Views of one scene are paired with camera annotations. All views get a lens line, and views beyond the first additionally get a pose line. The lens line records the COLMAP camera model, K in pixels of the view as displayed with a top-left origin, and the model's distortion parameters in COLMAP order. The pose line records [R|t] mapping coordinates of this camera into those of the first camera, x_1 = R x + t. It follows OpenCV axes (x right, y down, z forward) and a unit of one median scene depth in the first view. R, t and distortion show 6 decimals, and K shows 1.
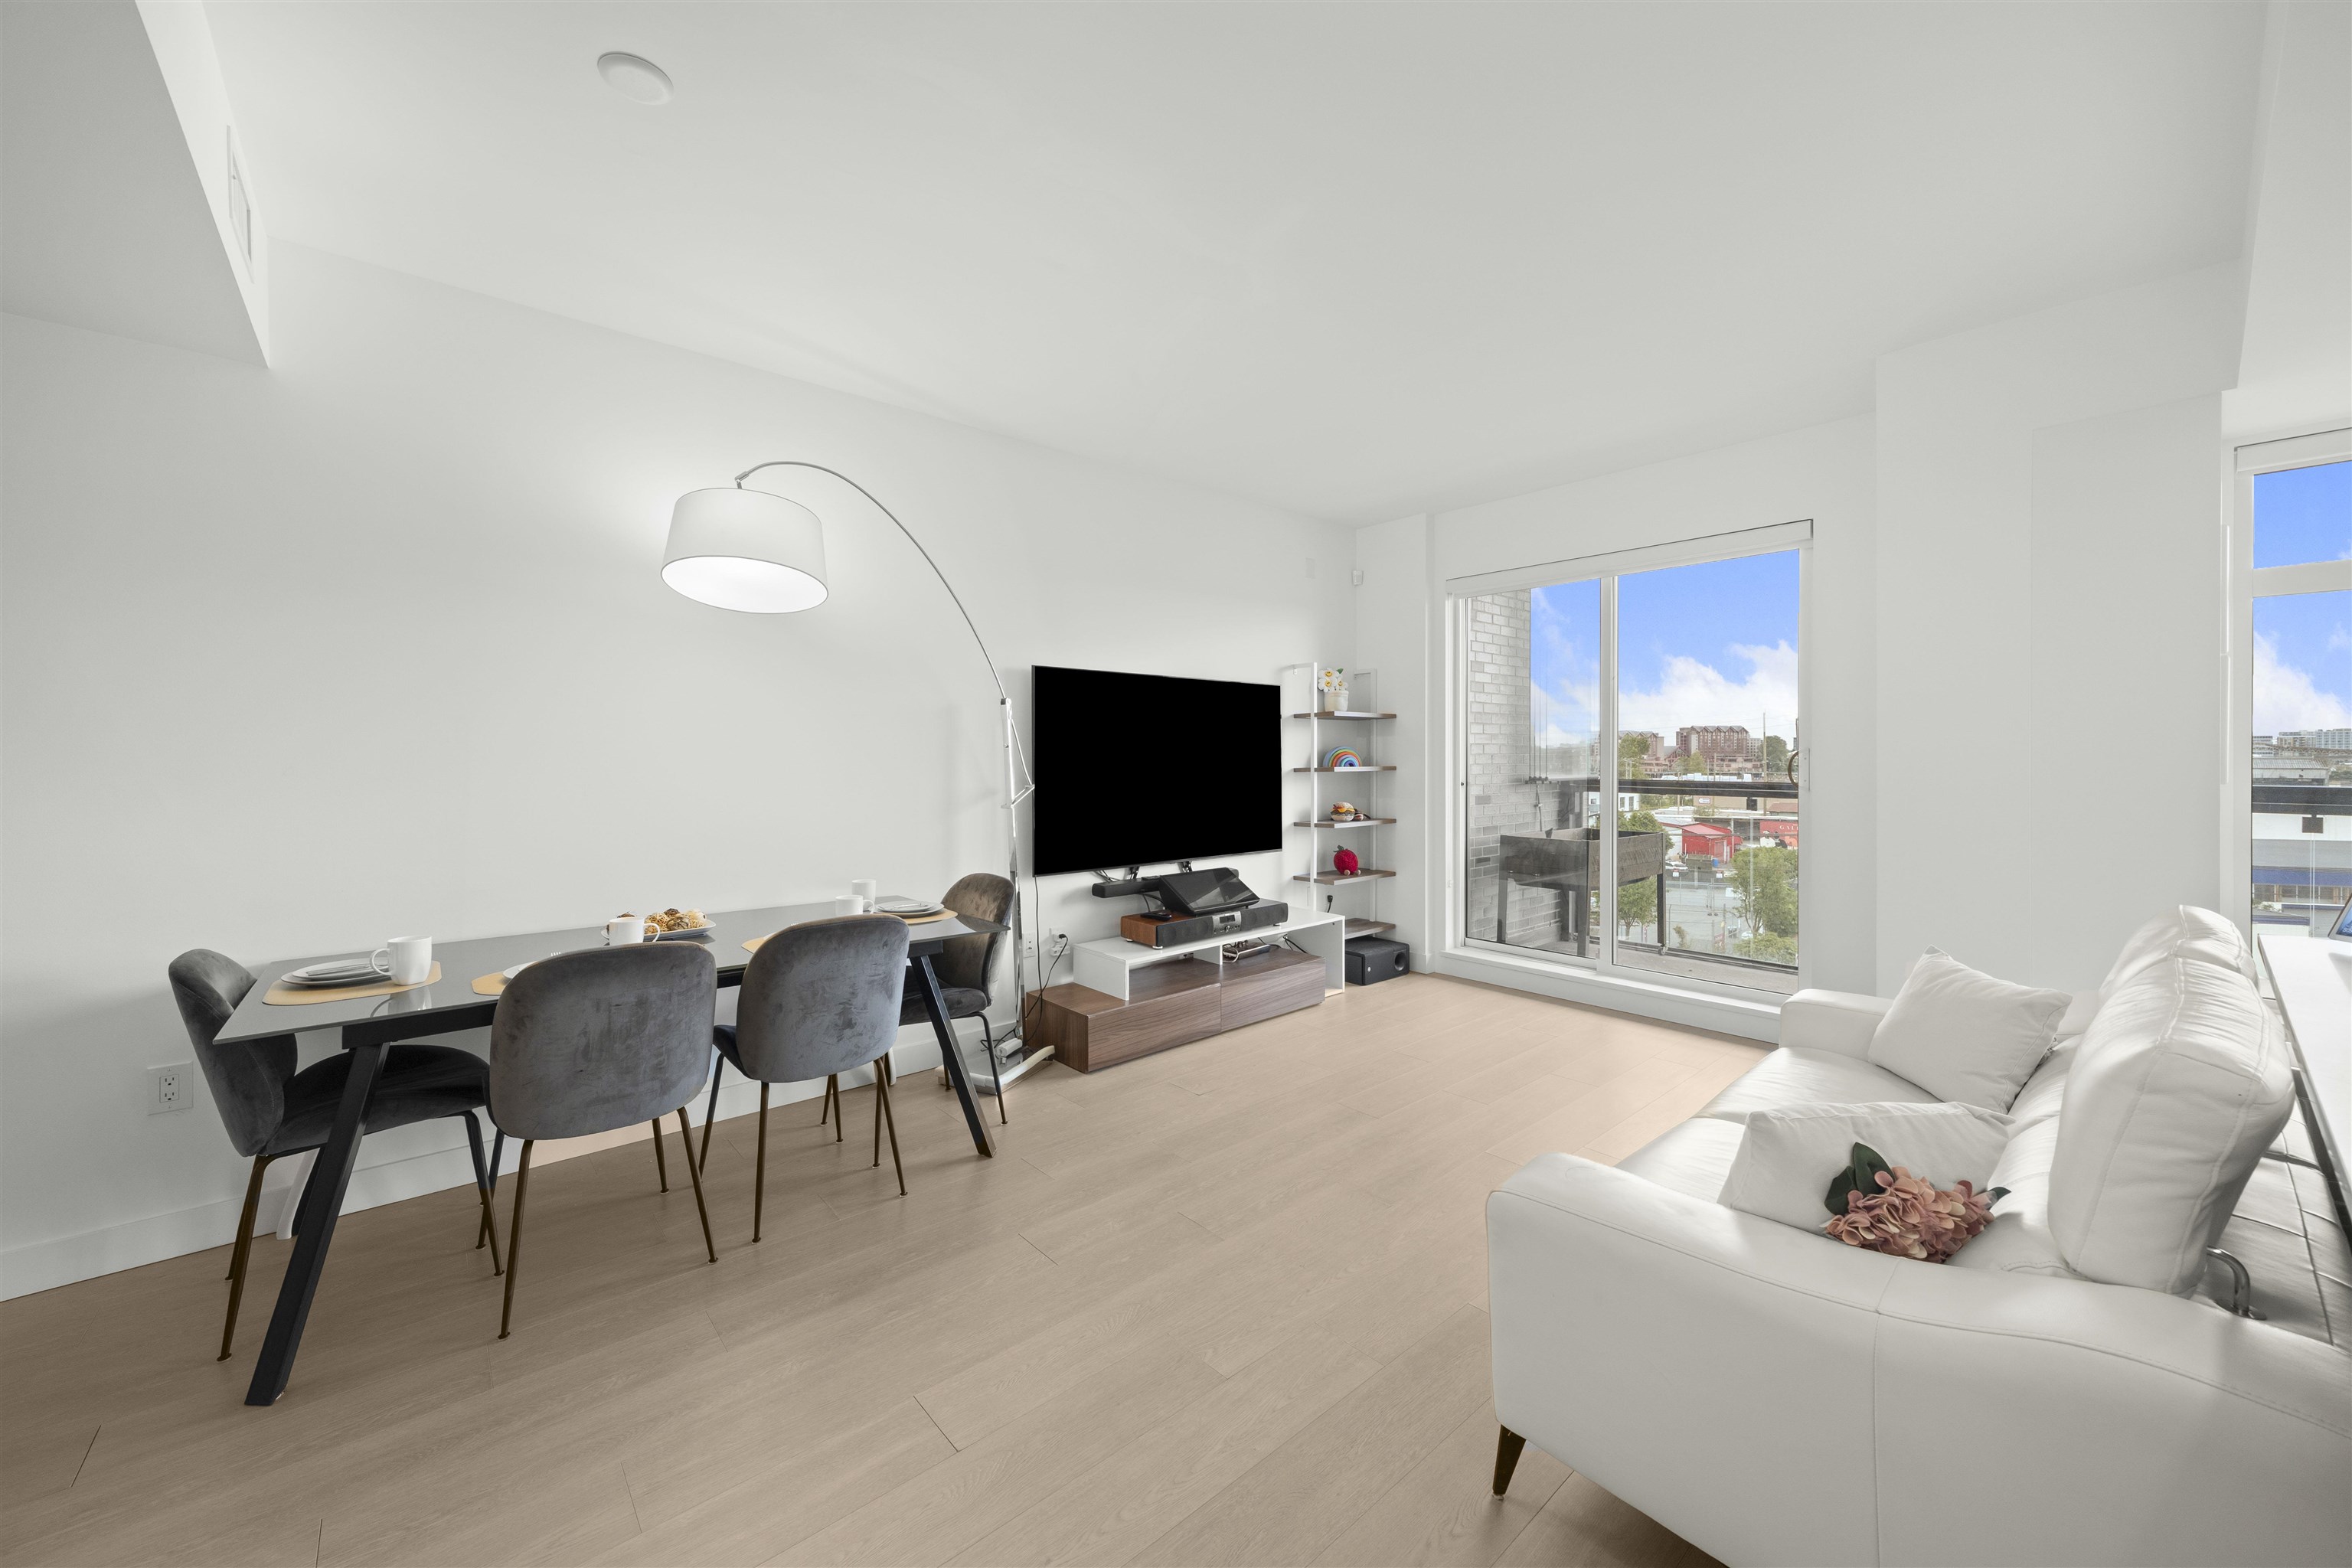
lens RADIAL K [[880.1, 0, 1157.7], [0, 880.1, 760.7], [0, 0, 1]] dist [0.003252, 0.000019]
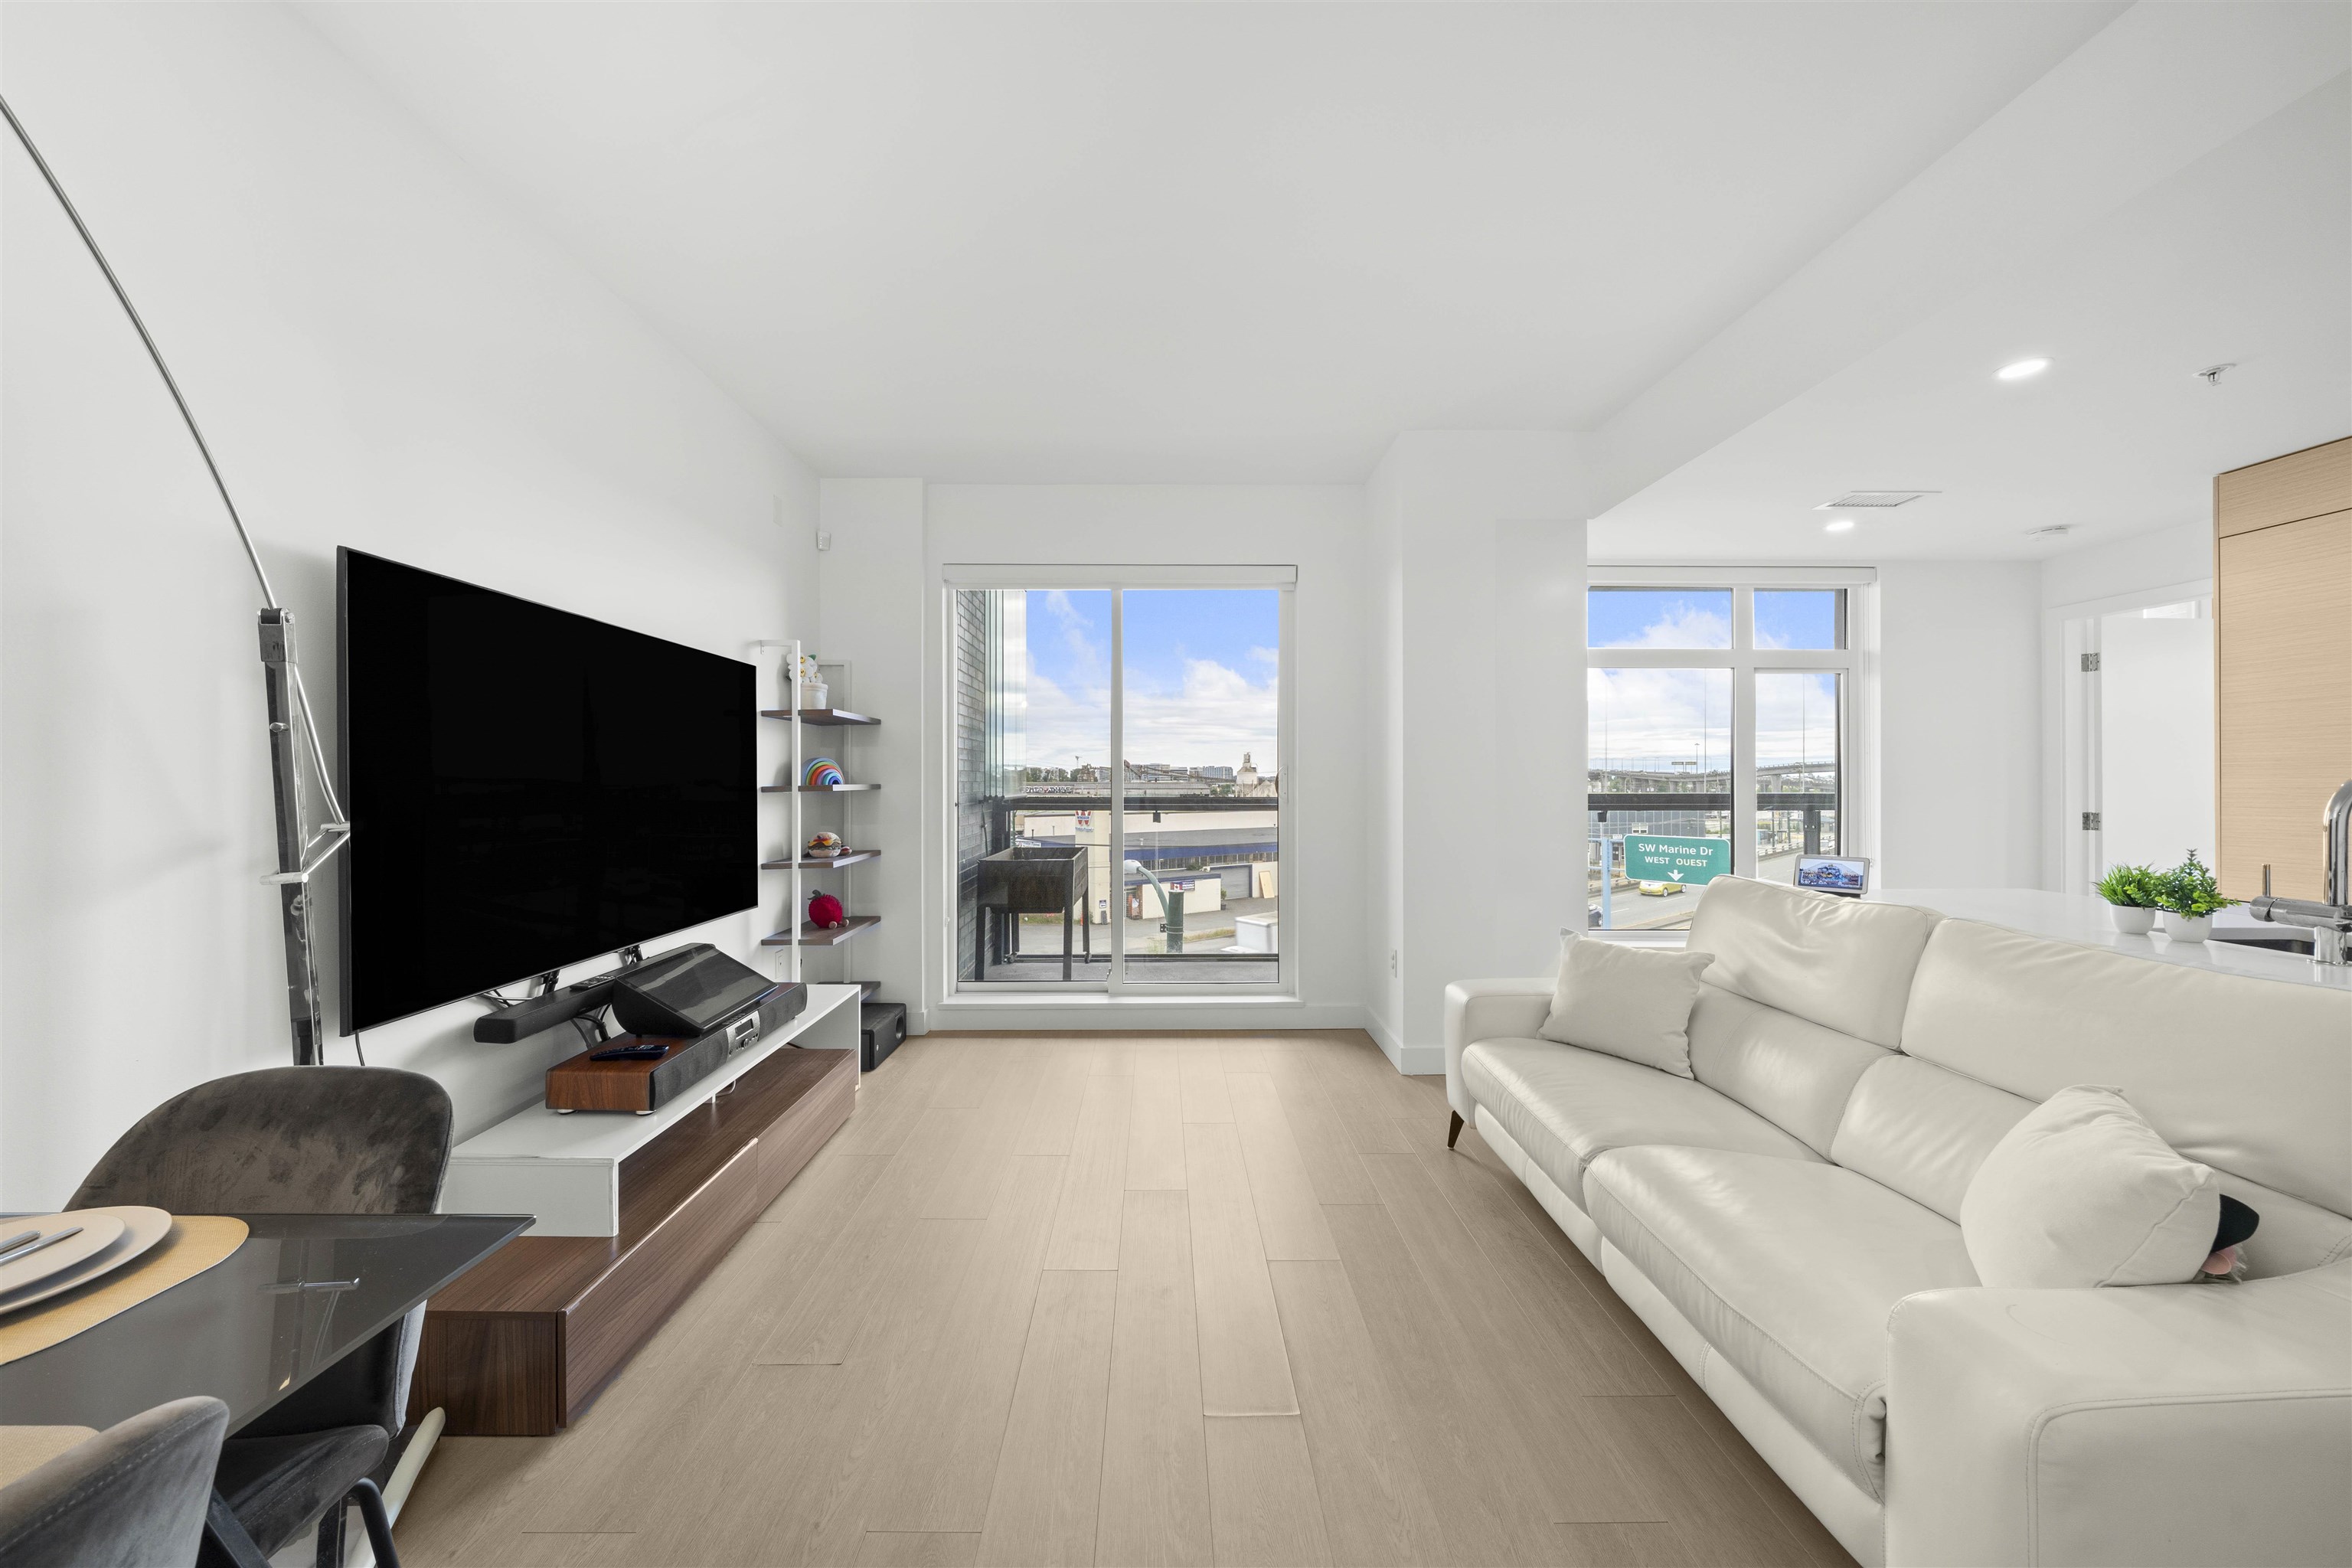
lens RADIAL K [[829.8, 0, 1163.7], [0, 829.8, 781.5], [0, 0, 1]] dist [-0.002460, -0.000277]
pose [[0.642972, -0.000537, 0.765889, -0.147218], [0.004616, 0.999984, -0.003174, 0.007600], [-0.765876, 0.005576, 0.642965, 0.327359]]
